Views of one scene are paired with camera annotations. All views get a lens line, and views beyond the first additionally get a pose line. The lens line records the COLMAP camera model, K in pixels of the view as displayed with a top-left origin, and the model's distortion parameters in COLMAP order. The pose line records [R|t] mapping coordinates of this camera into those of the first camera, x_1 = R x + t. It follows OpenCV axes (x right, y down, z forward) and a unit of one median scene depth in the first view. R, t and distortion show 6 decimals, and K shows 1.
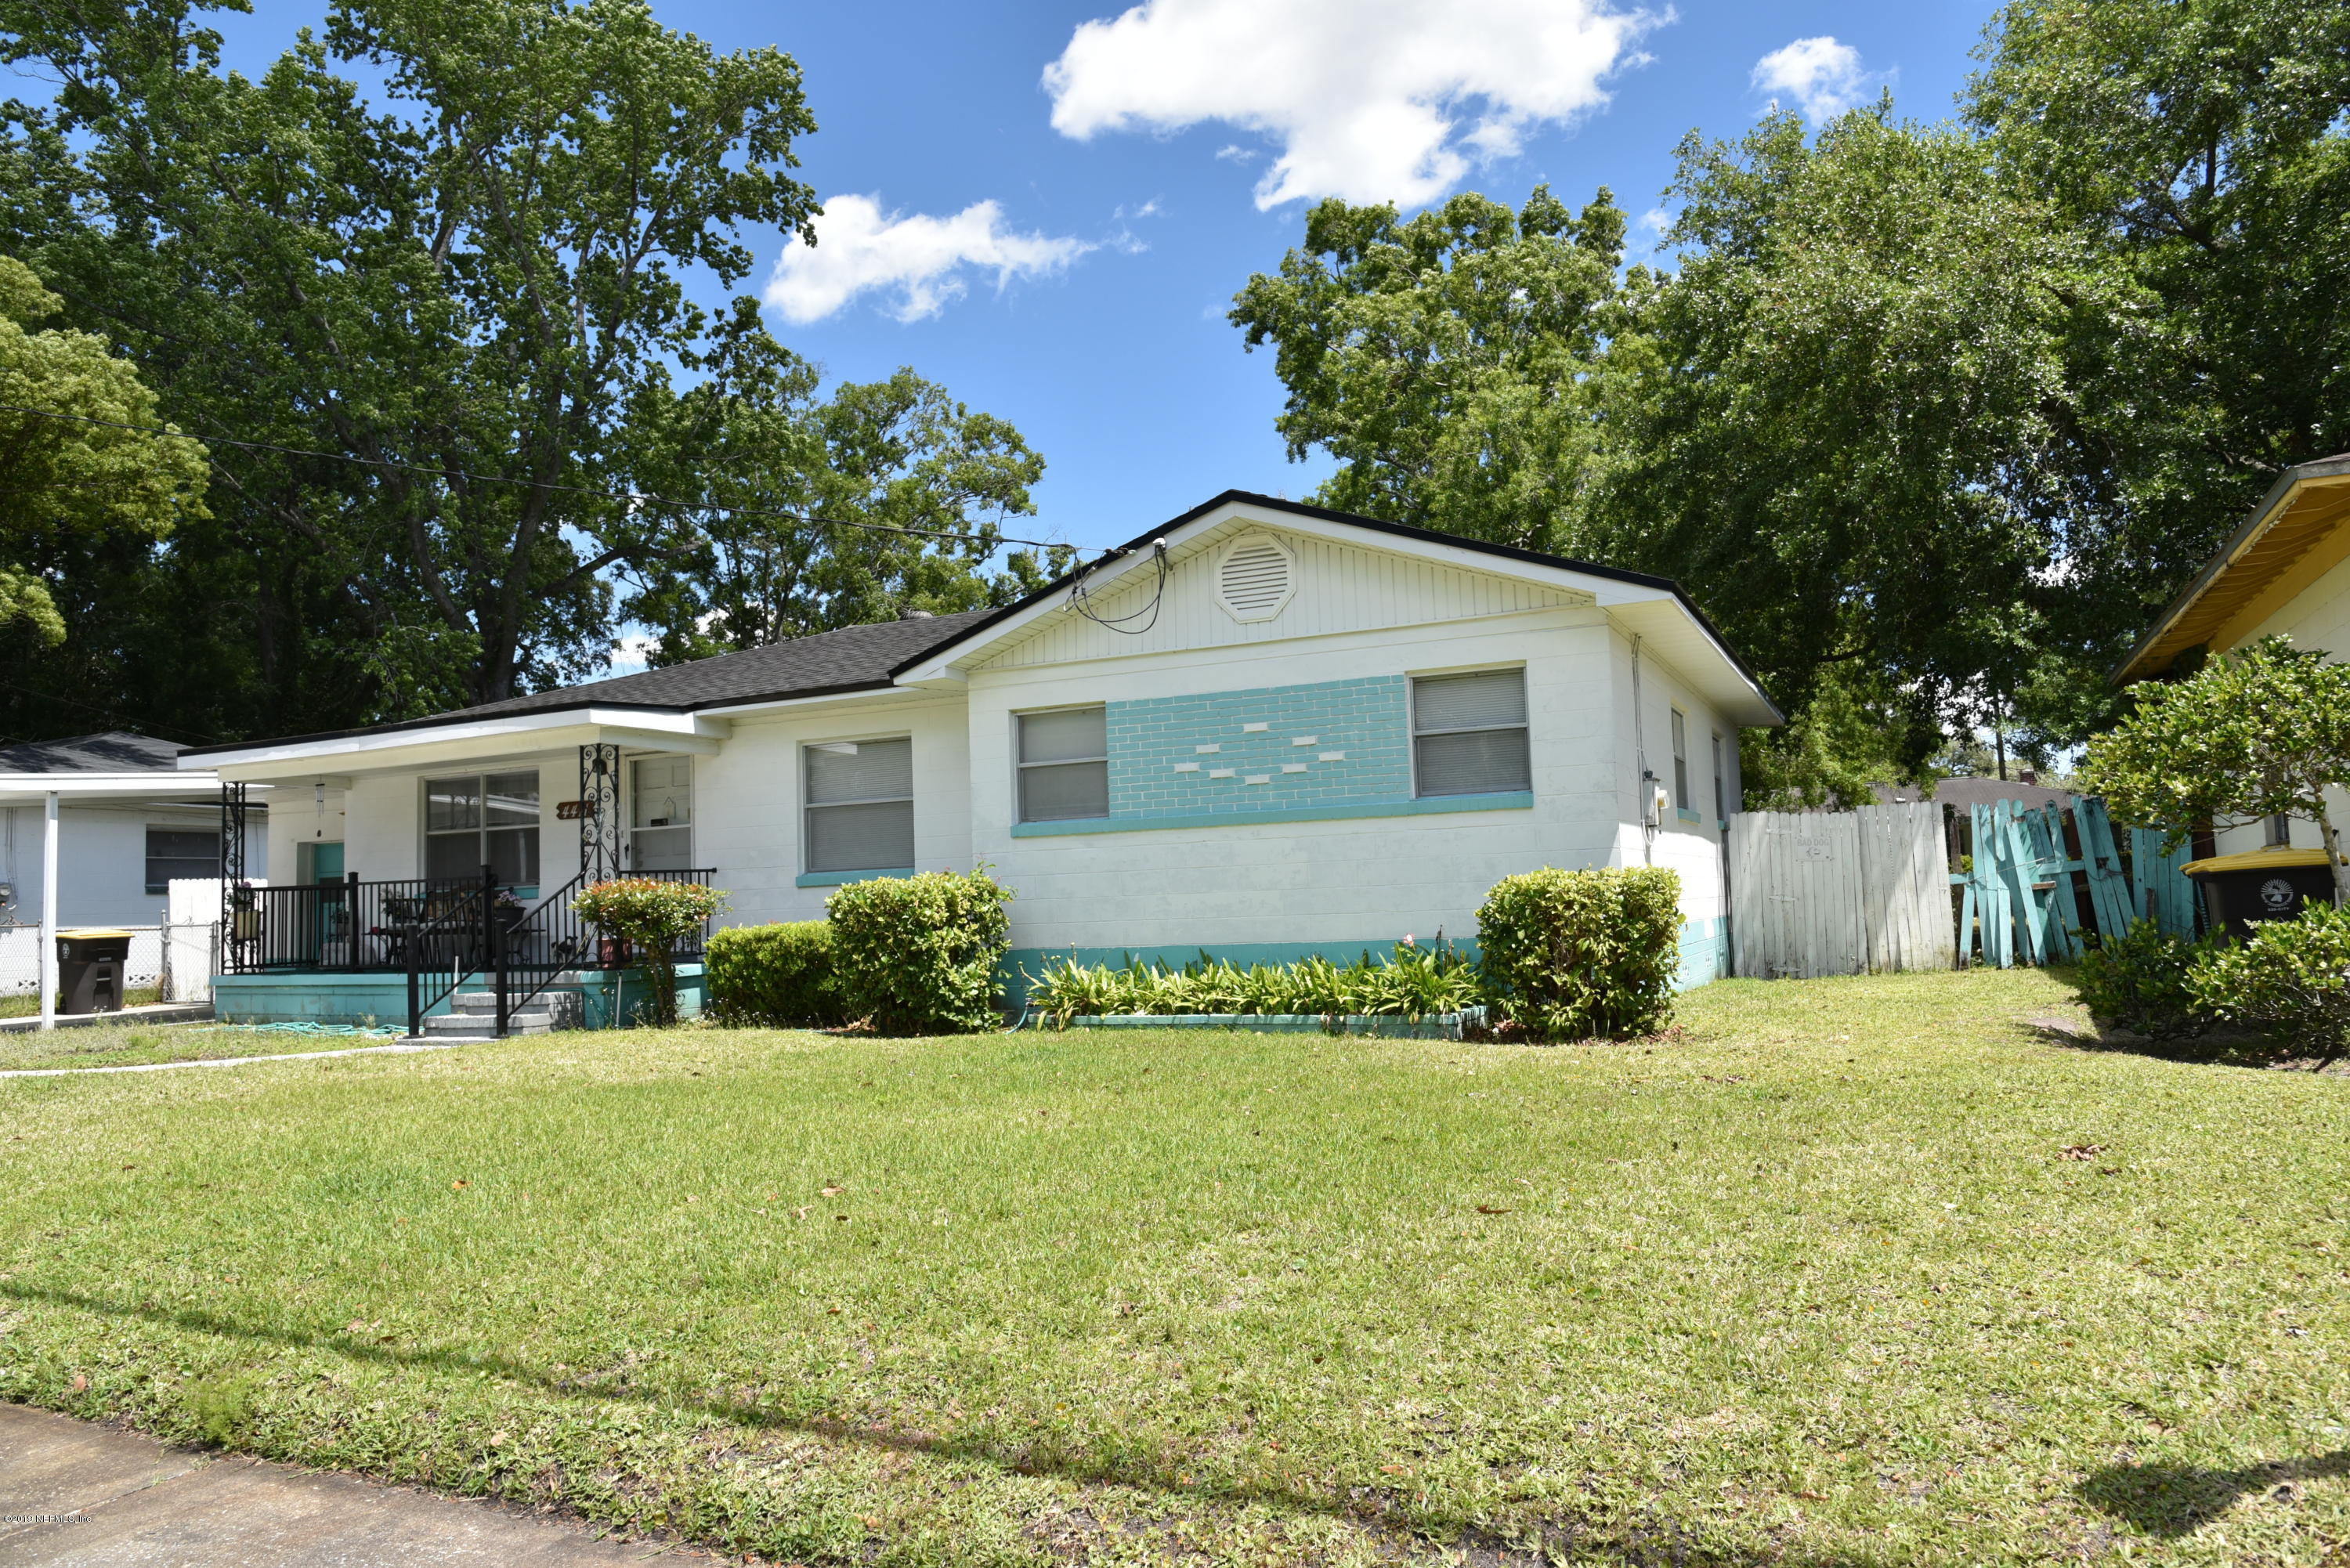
lens RADIAL K [[1569.8, 0, 1172.6], [0, 1569.8, 781.2], [0, 0, 1]] dist [-0.050904, 0.005398]
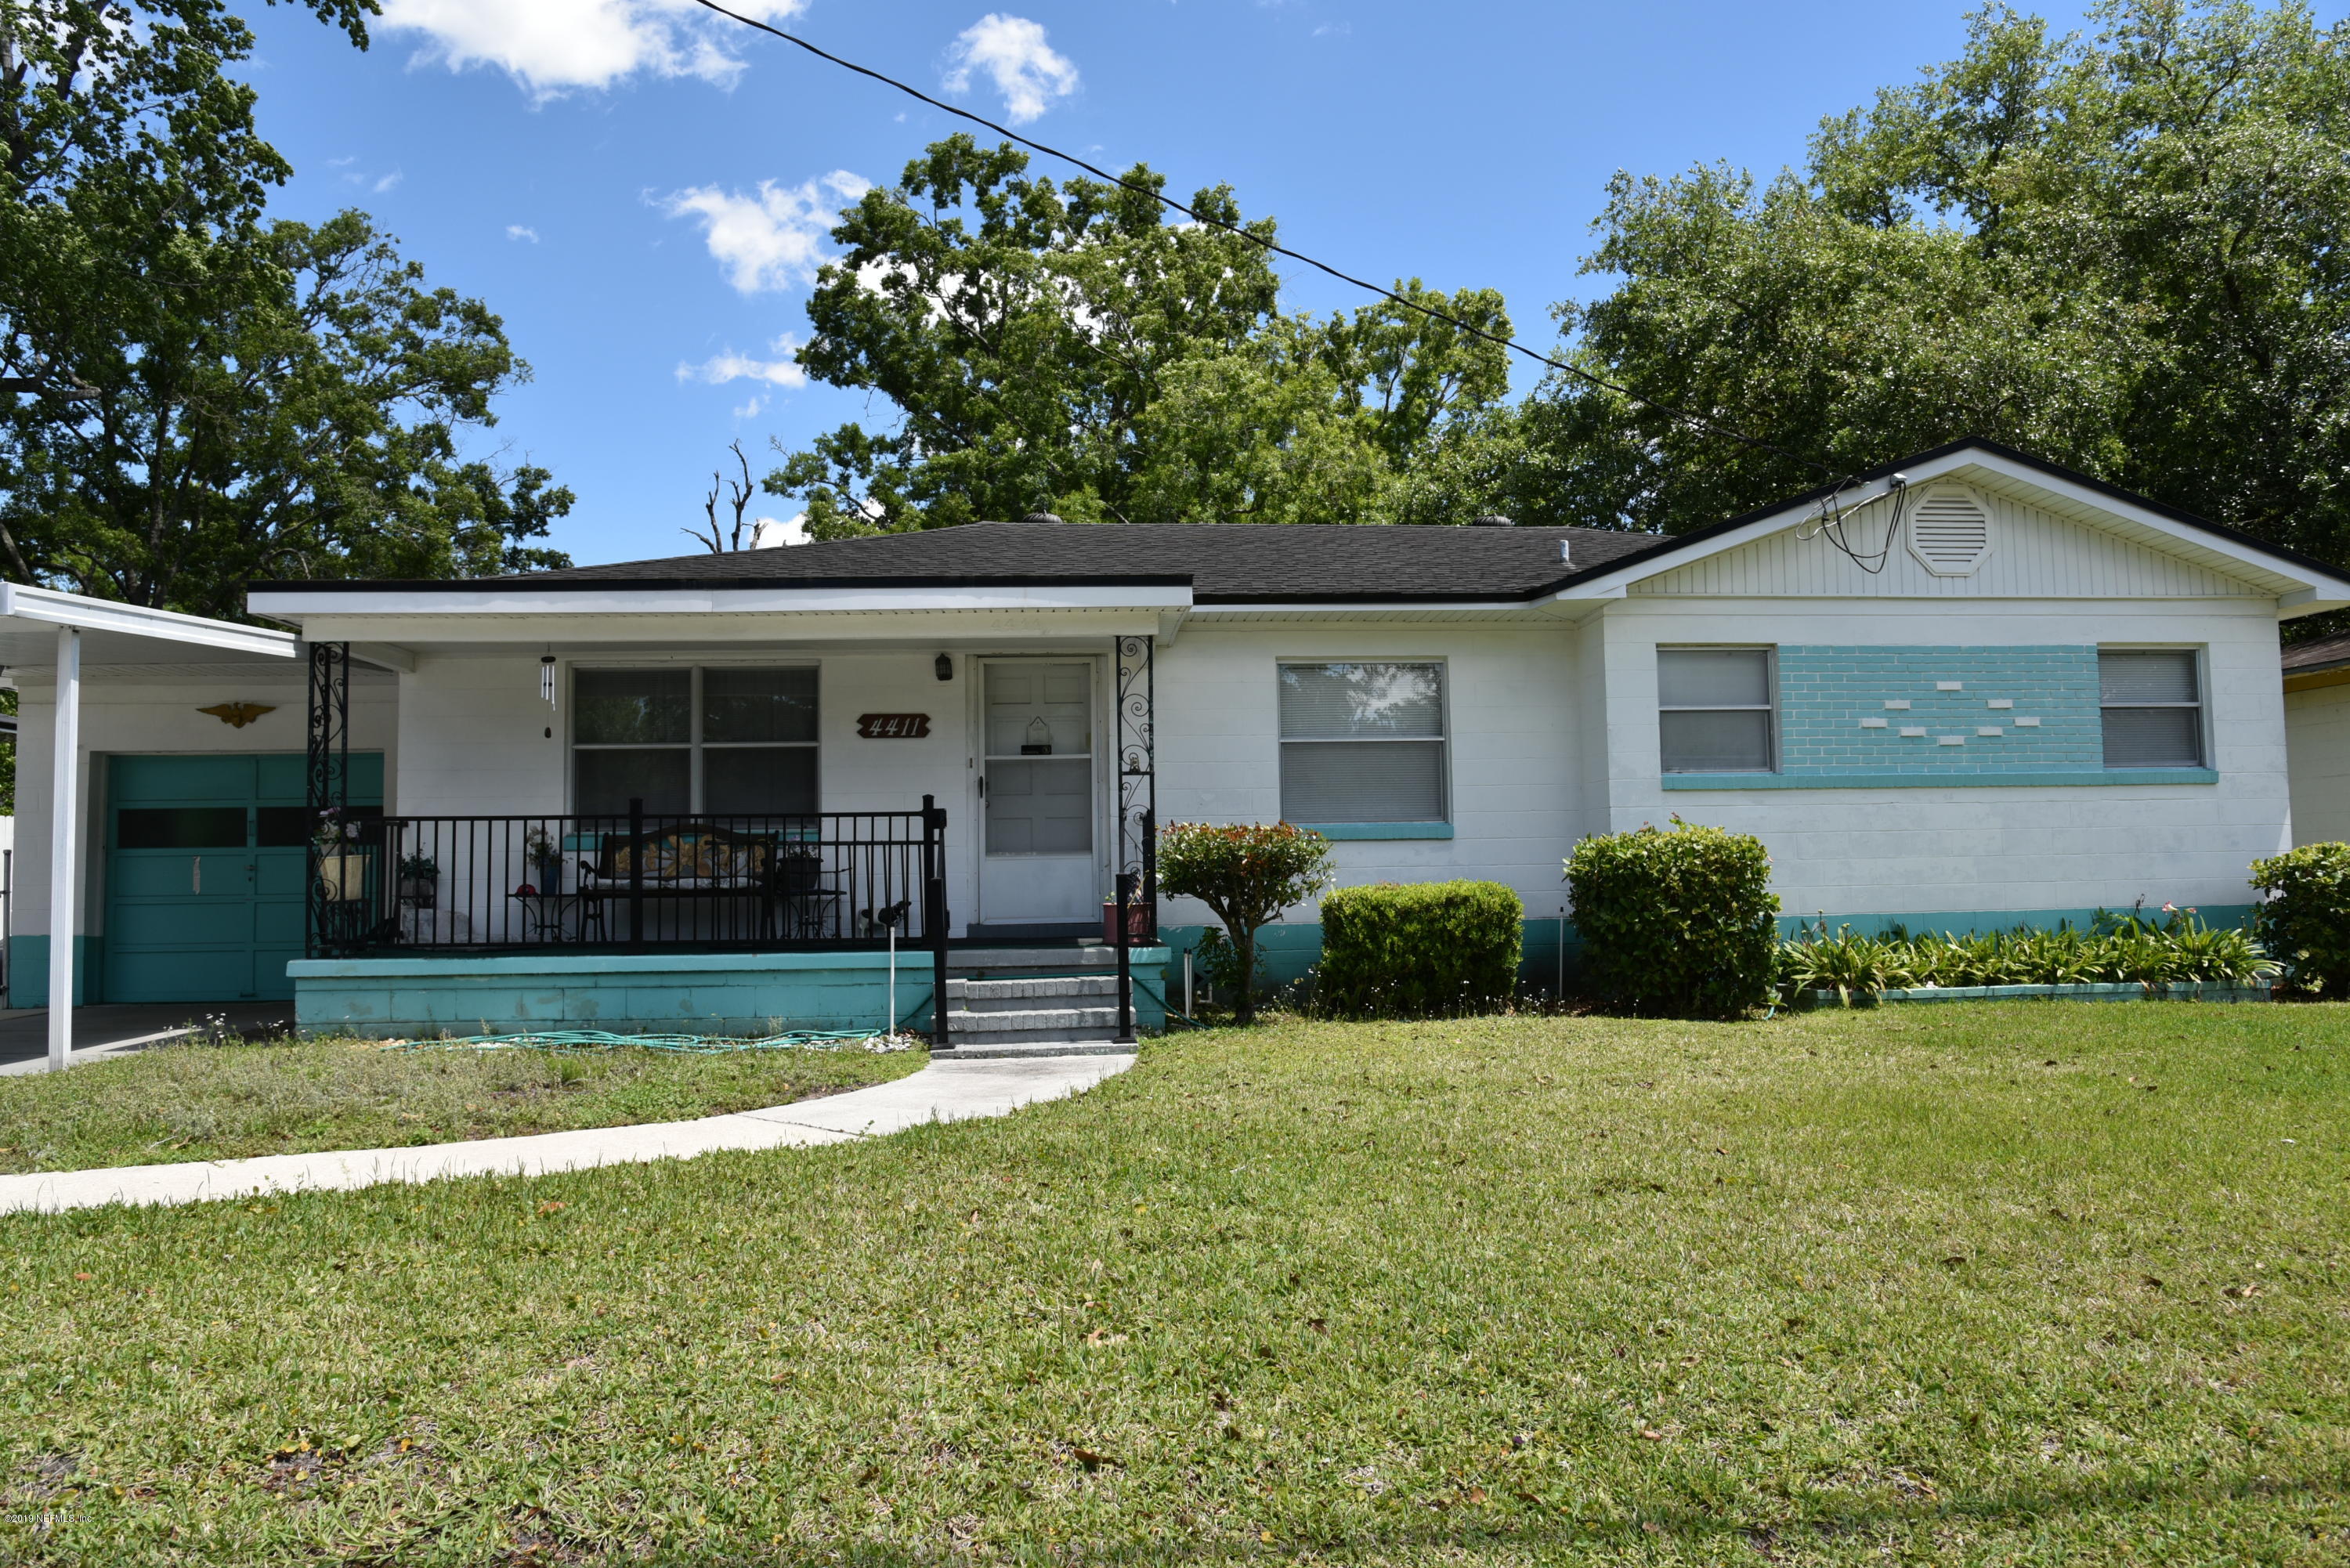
lens RADIAL K [[1569.8, 0, 1174.9], [0, 1569.8, 785.6], [0, 0, 1]] dist [-0.050904, 0.005398]
pose [[0.871892, 0.050612, 0.487075, -0.782867], [-0.052949, 0.998557, -0.008978, 0.057474], [-0.486827, -0.017962, 0.873314, 0.390483]]
